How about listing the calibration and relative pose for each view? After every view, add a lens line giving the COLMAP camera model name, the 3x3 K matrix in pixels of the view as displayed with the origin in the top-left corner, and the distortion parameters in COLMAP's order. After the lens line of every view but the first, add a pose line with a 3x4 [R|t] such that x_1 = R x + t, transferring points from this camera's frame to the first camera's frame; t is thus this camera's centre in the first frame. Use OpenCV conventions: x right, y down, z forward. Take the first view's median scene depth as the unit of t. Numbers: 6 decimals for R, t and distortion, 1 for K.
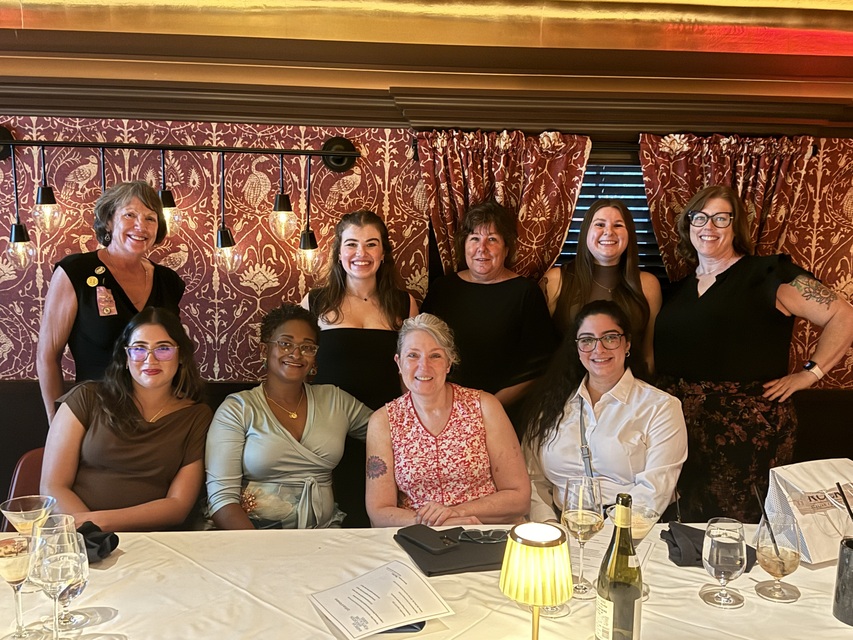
lens RADIAL K [[891.3, 0, 426.5], [0, 891.3, 320.0], [0, 0, 1]] dist [0.277998, -0.600405]
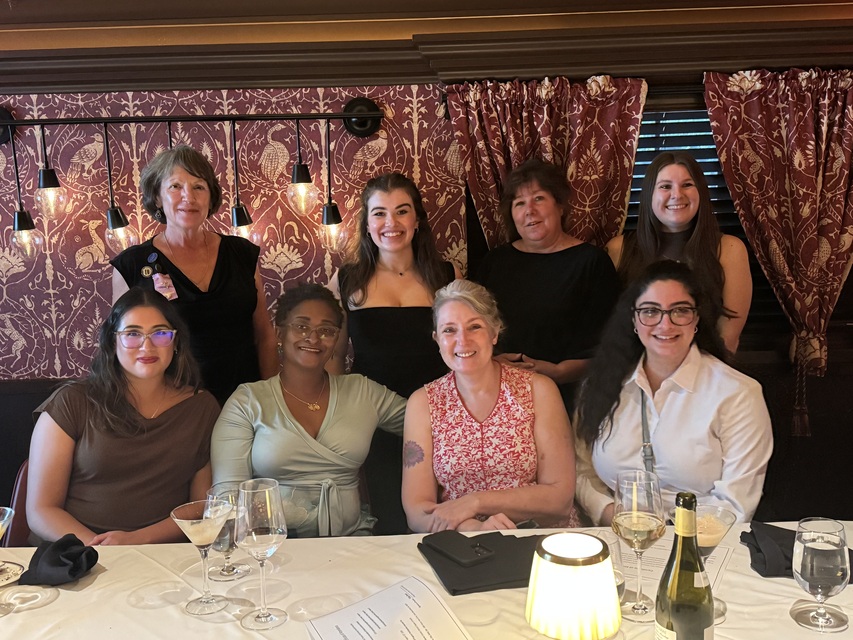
lens RADIAL K [[891.3, 0, 426.5], [0, 891.3, 320.0], [0, 0, 1]] dist [0.277998, -0.600405]
pose [[0.995784, -0.039774, -0.082659, 0.034080], [0.040506, 0.999153, 0.007203, 0.014937], [0.082303, -0.010521, 0.996552, 0.104511]]
